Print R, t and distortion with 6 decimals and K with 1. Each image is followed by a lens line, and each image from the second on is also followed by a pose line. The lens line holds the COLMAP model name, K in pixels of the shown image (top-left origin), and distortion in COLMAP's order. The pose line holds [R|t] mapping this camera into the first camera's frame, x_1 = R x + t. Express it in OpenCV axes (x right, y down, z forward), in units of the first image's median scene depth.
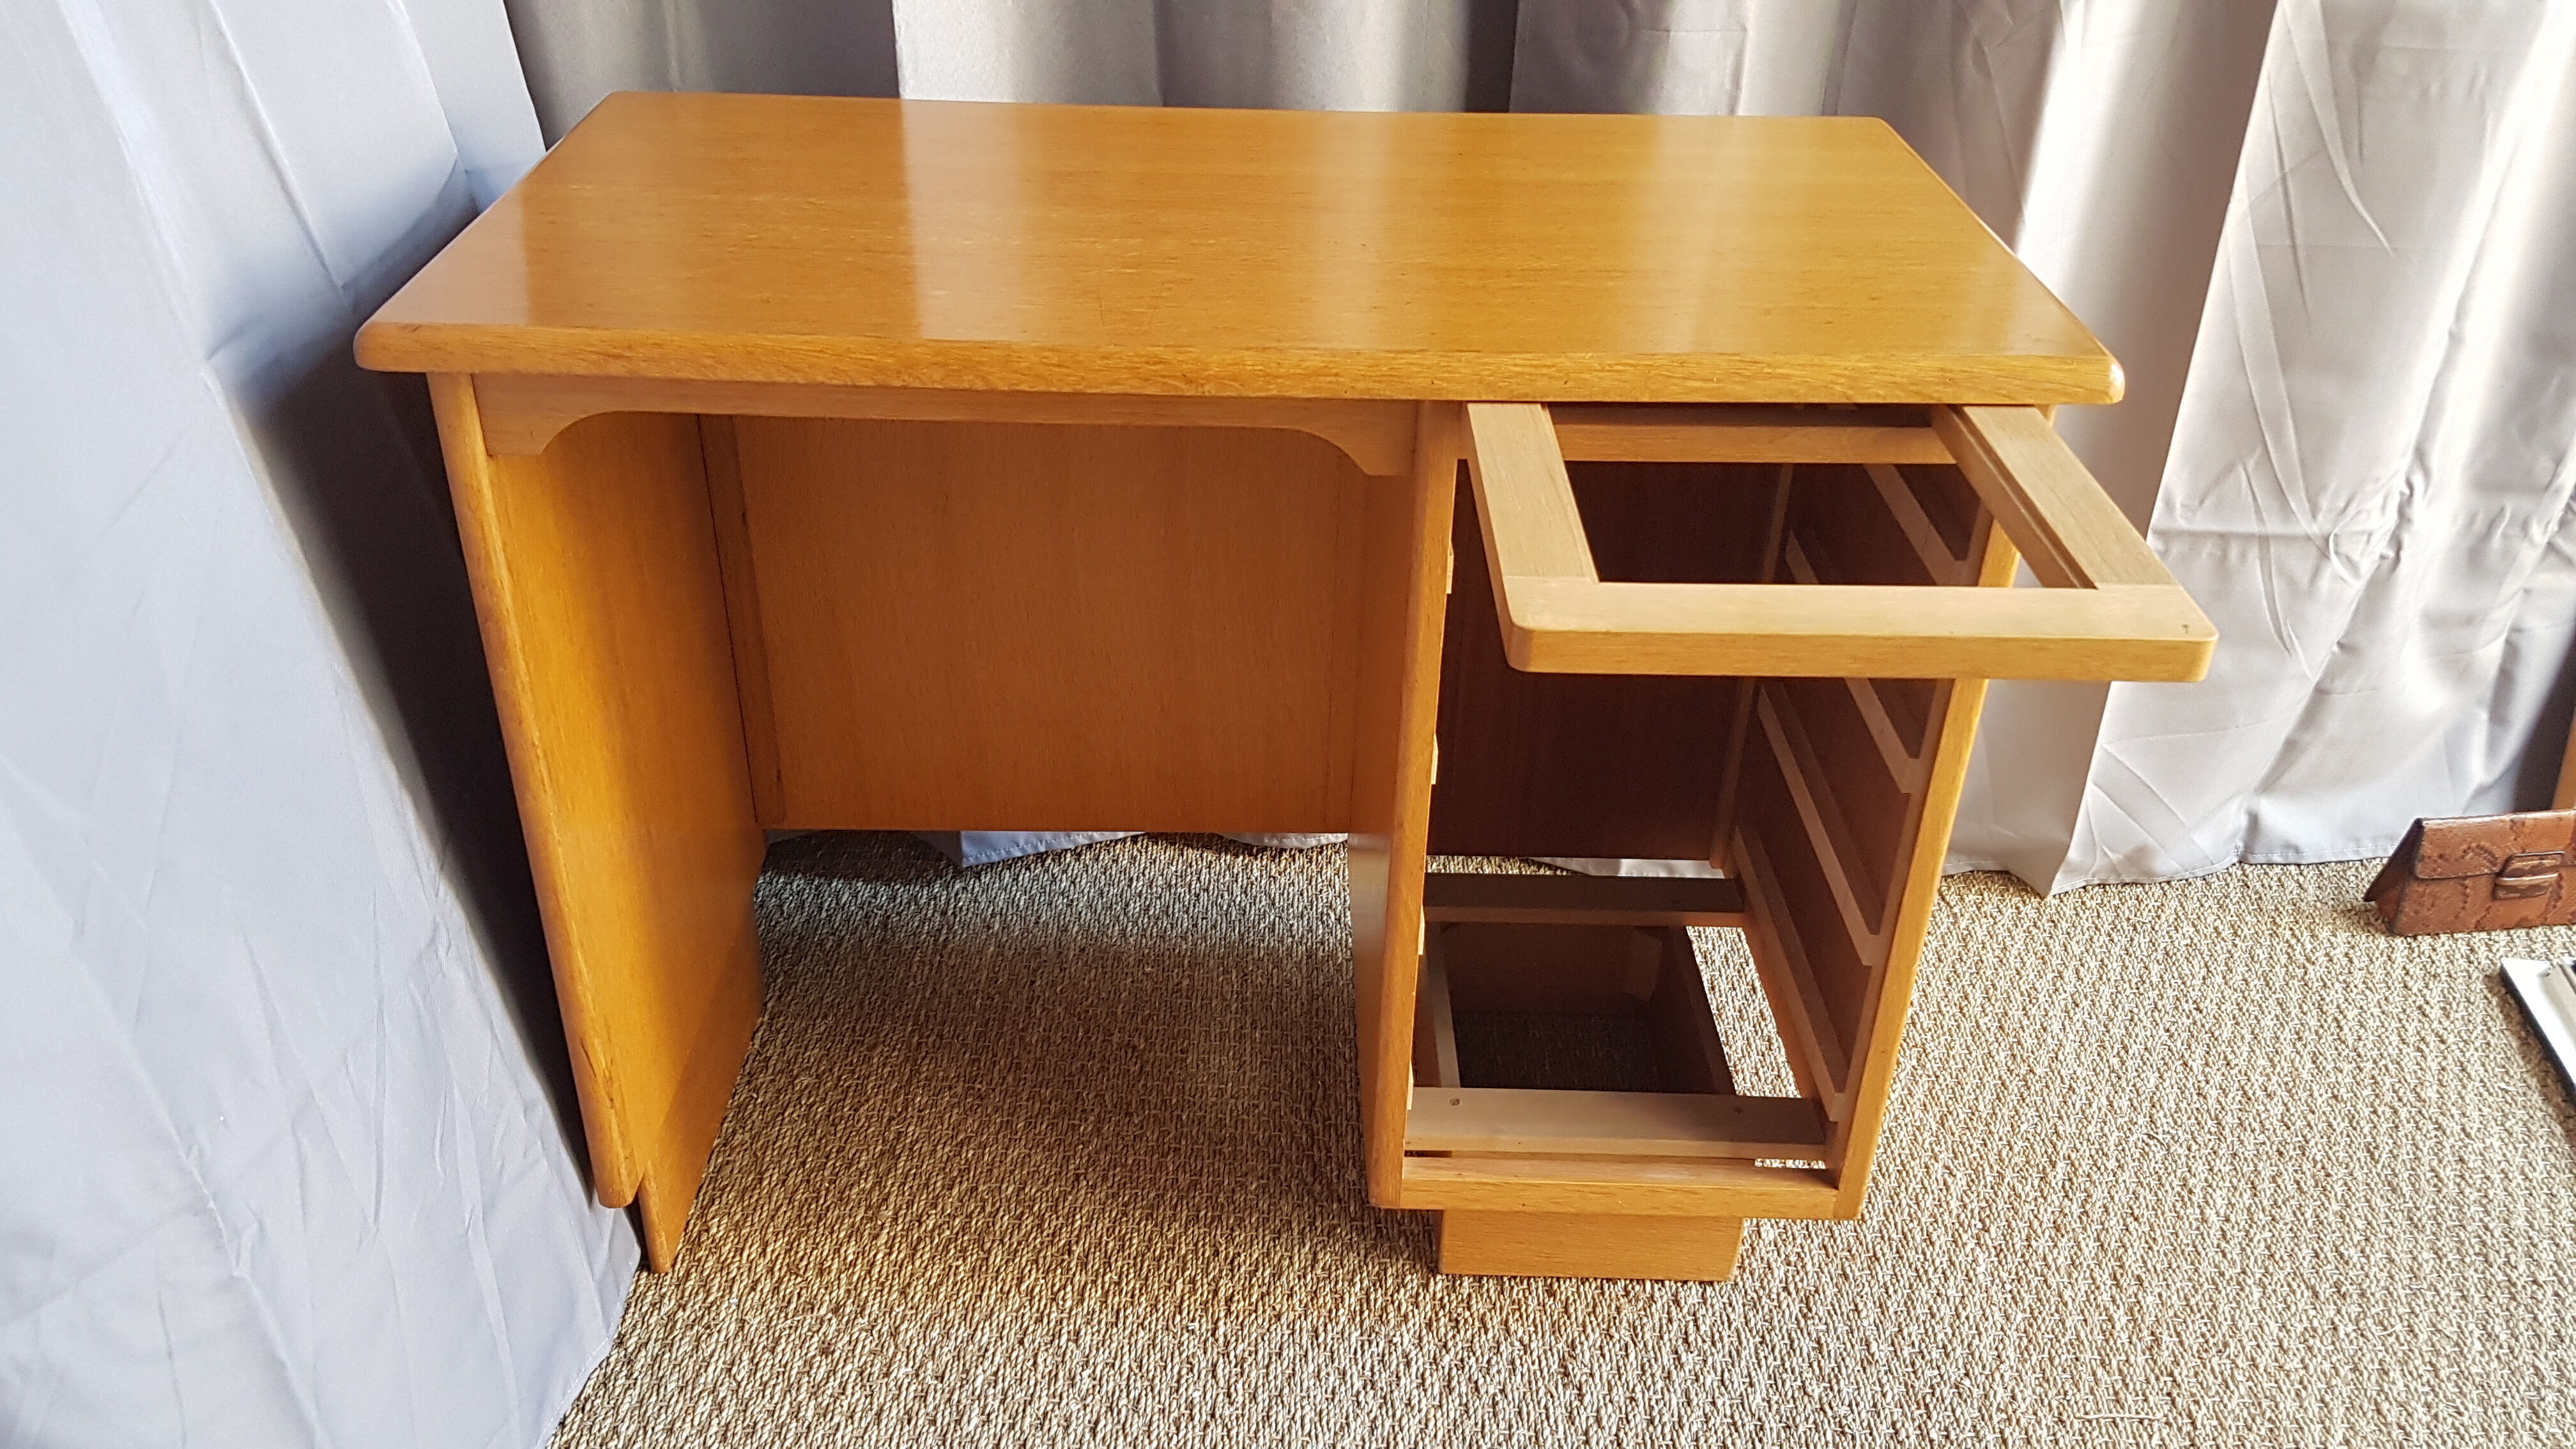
lens RADIAL K [[2028.5, 0, 1295.1], [0, 2028.5, 746.6], [0, 0, 1]] dist [0.223598, -0.467030]
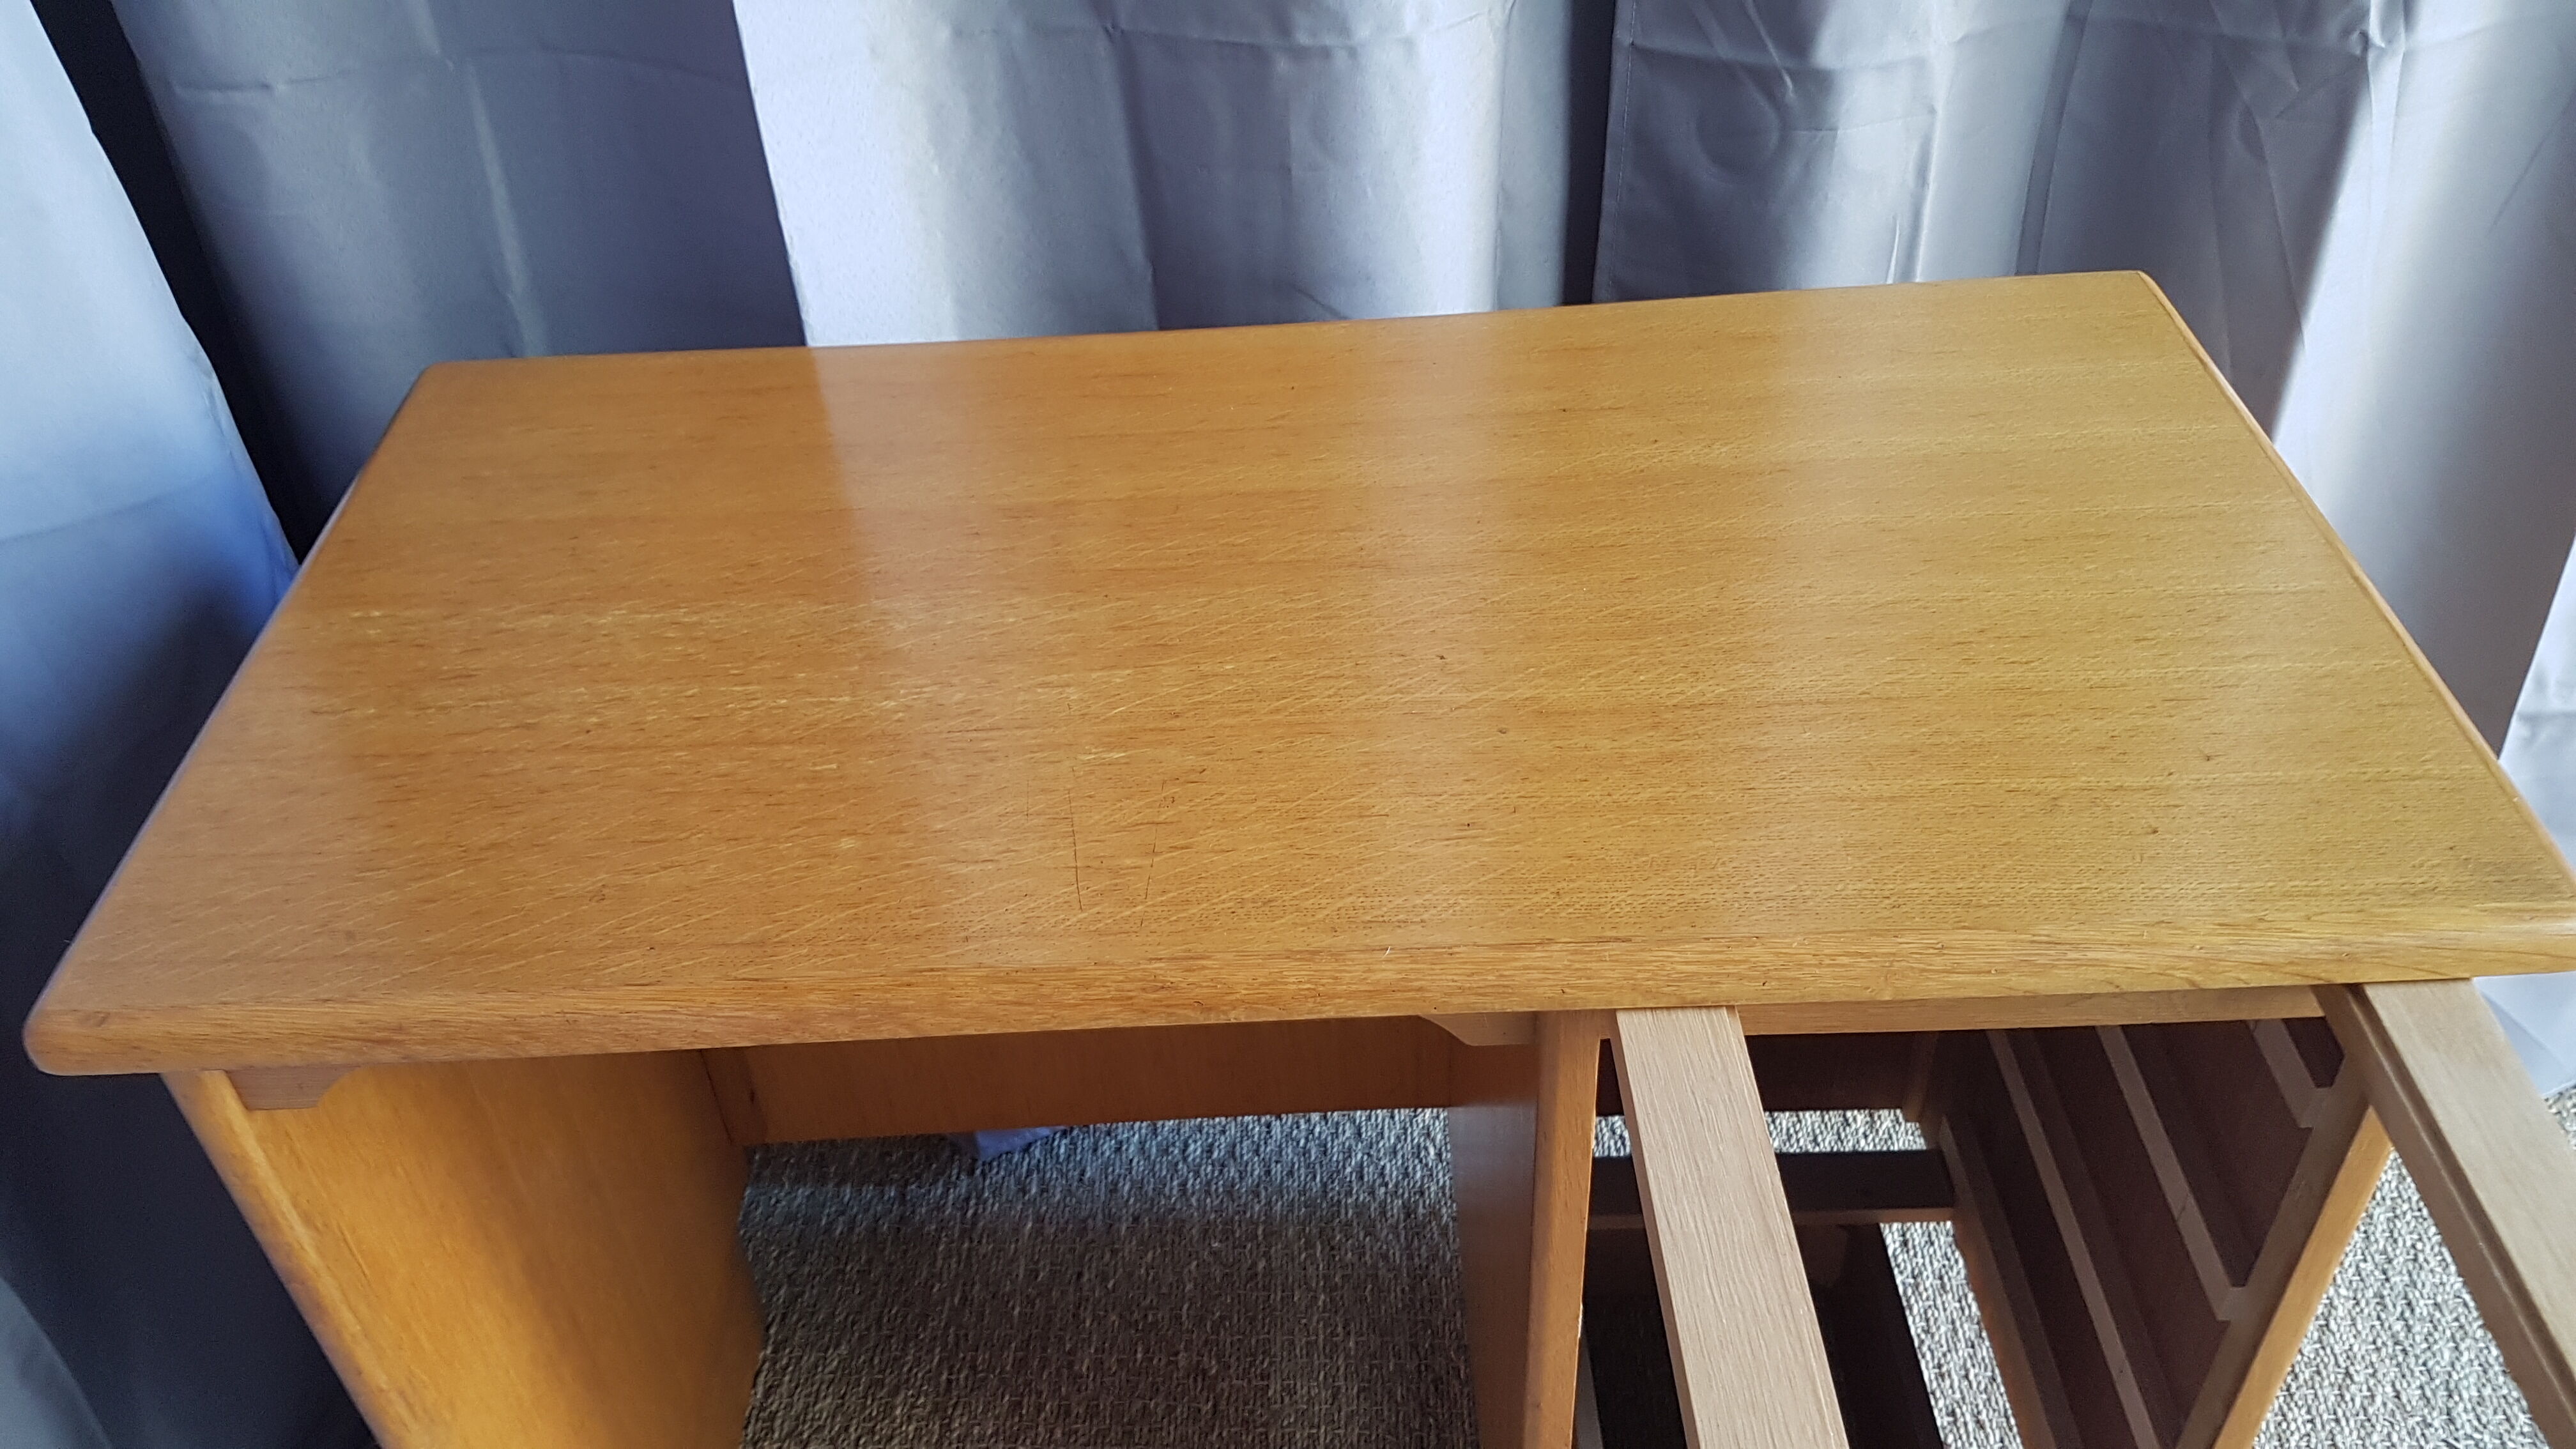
lens RADIAL K [[2035.1, 0, 1269.9], [0, 2035.1, 747.4], [0, 0, 1]] dist [0.210270, -0.424826]
pose [[0.996985, -0.057188, -0.052436, 0.007283], [0.064013, 0.988167, 0.139383, -0.255691], [0.043844, -0.142319, 0.988849, 0.238202]]
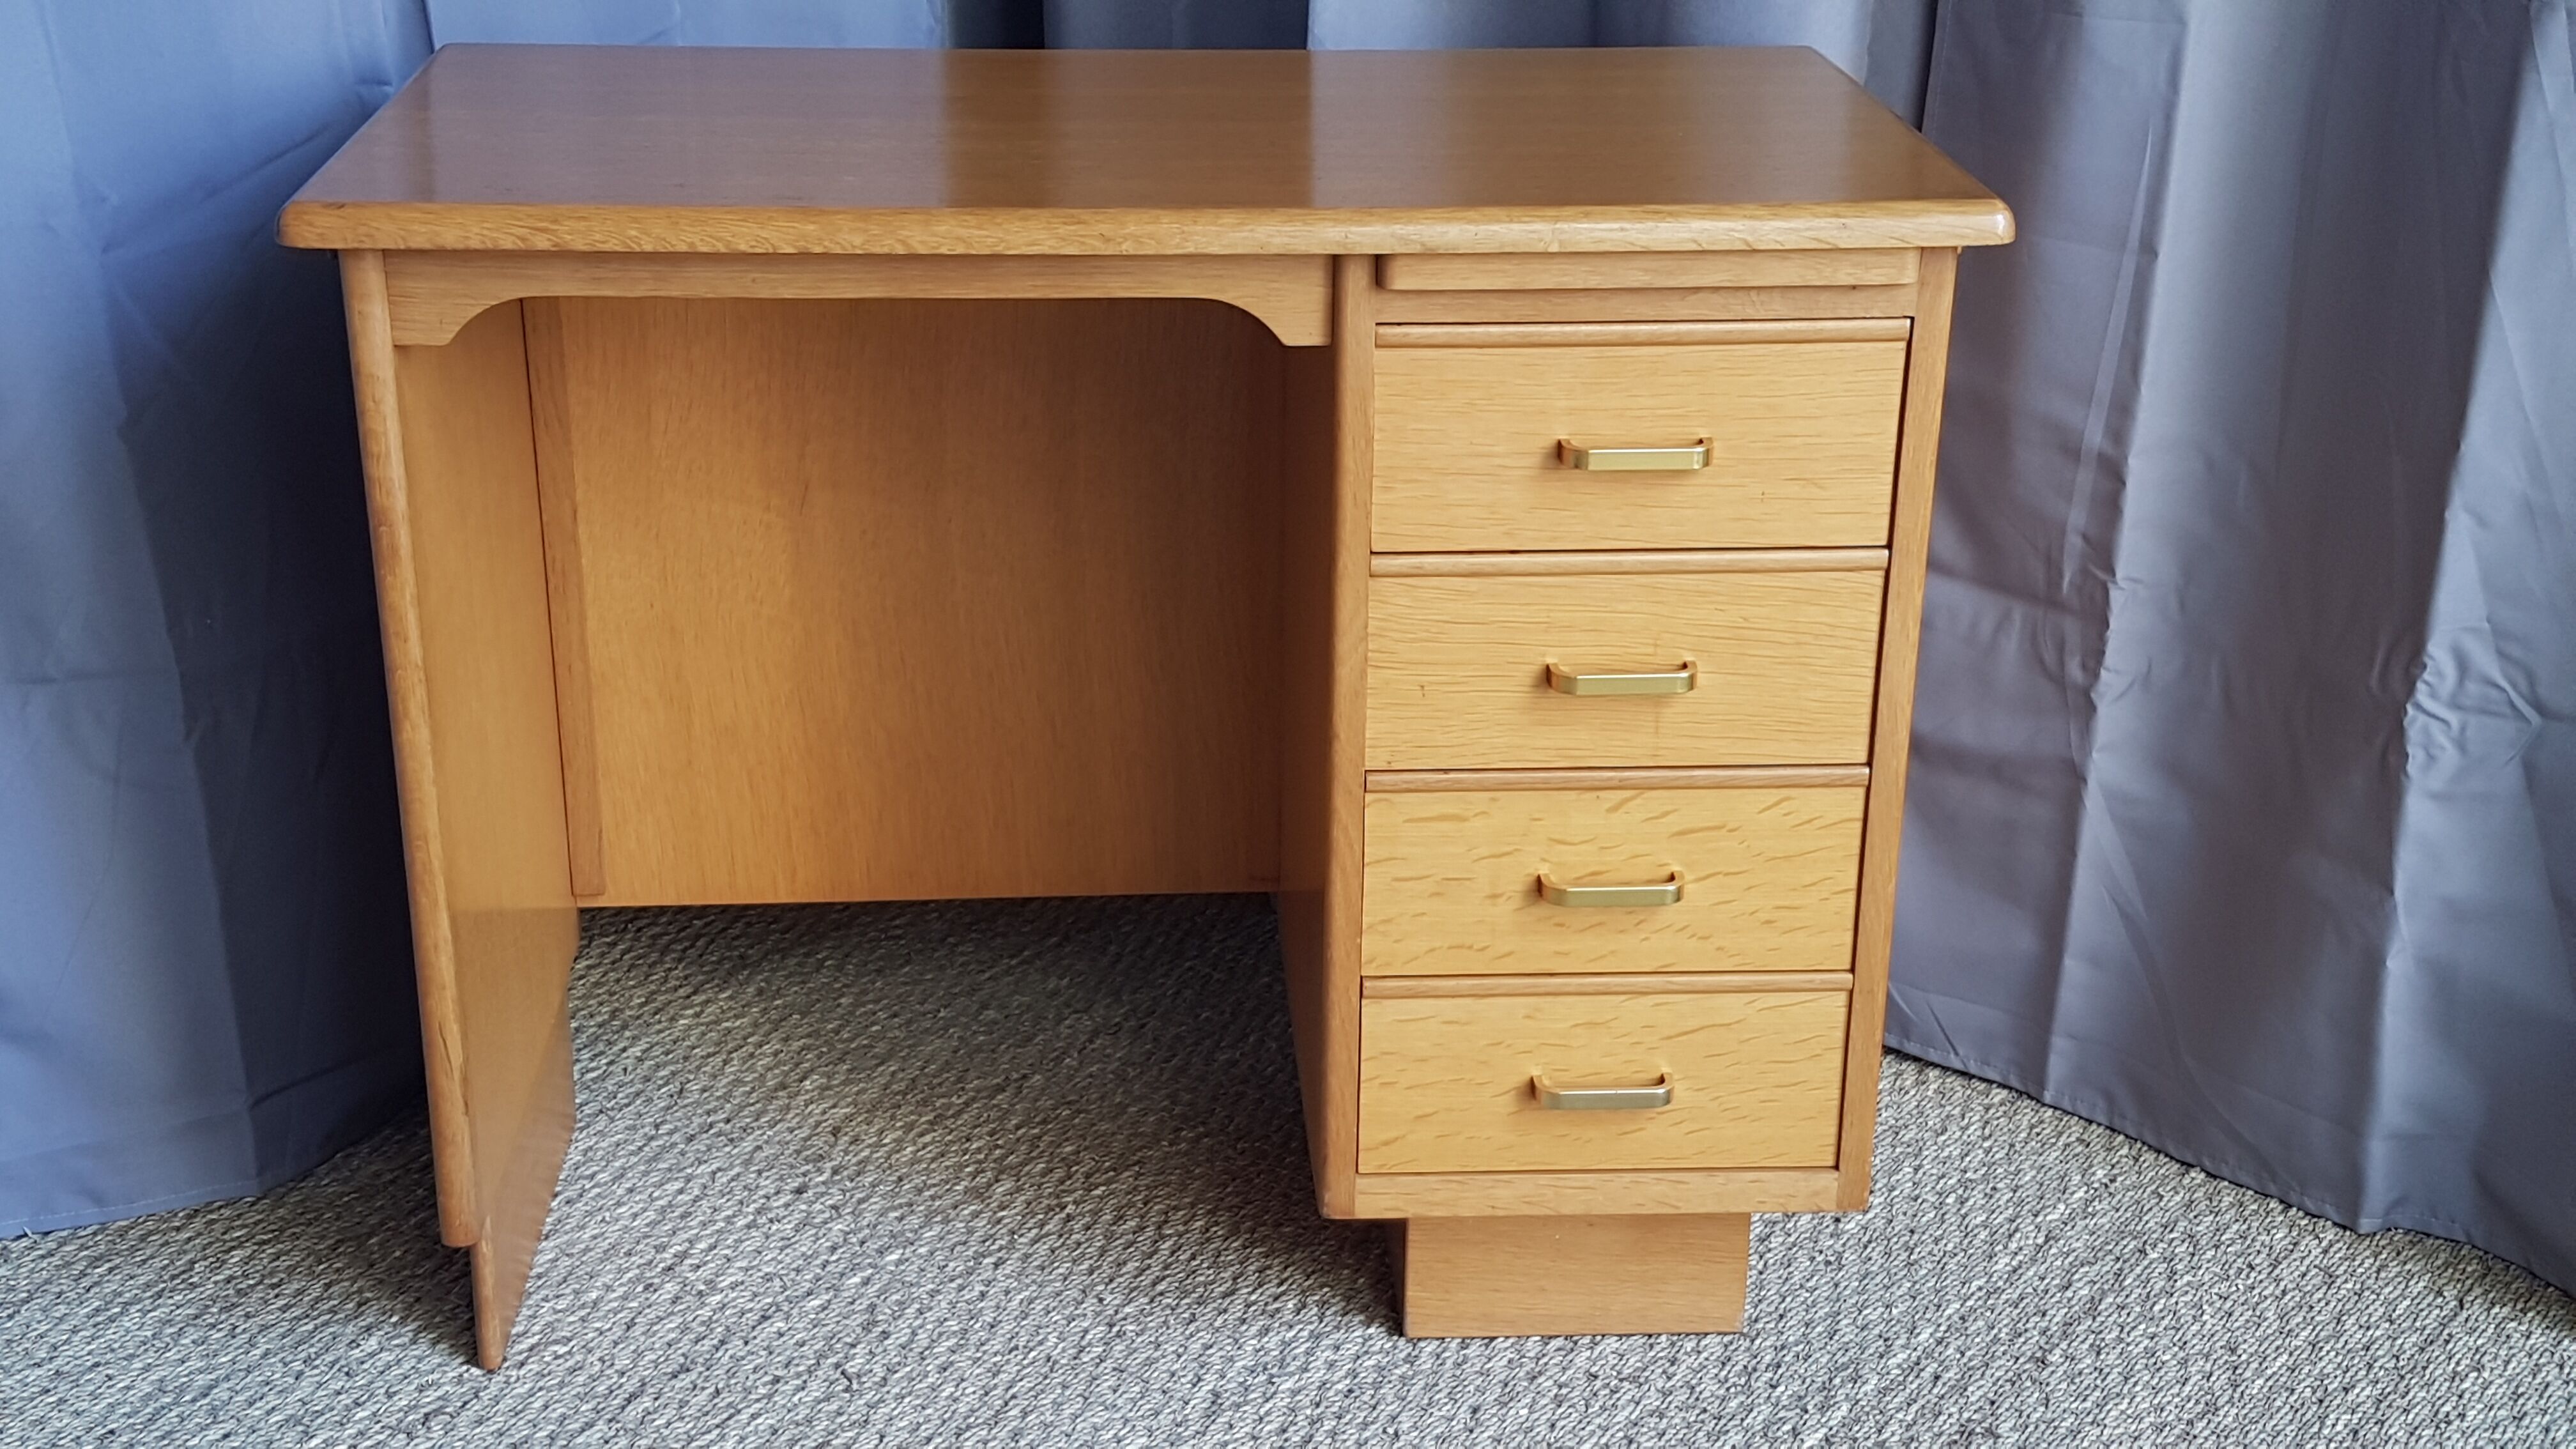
lens RADIAL K [[3220.9, 0, 1263.8], [0, 3220.9, 773.3], [0, 0, 1]] dist [0.277509, -0.658219]
pose [[0.792294, 0.212919, -0.571783, 0.765446], [-0.309219, 0.947992, -0.075460, 0.147388], [0.525979, 0.236593, 0.816927, -0.185442]]
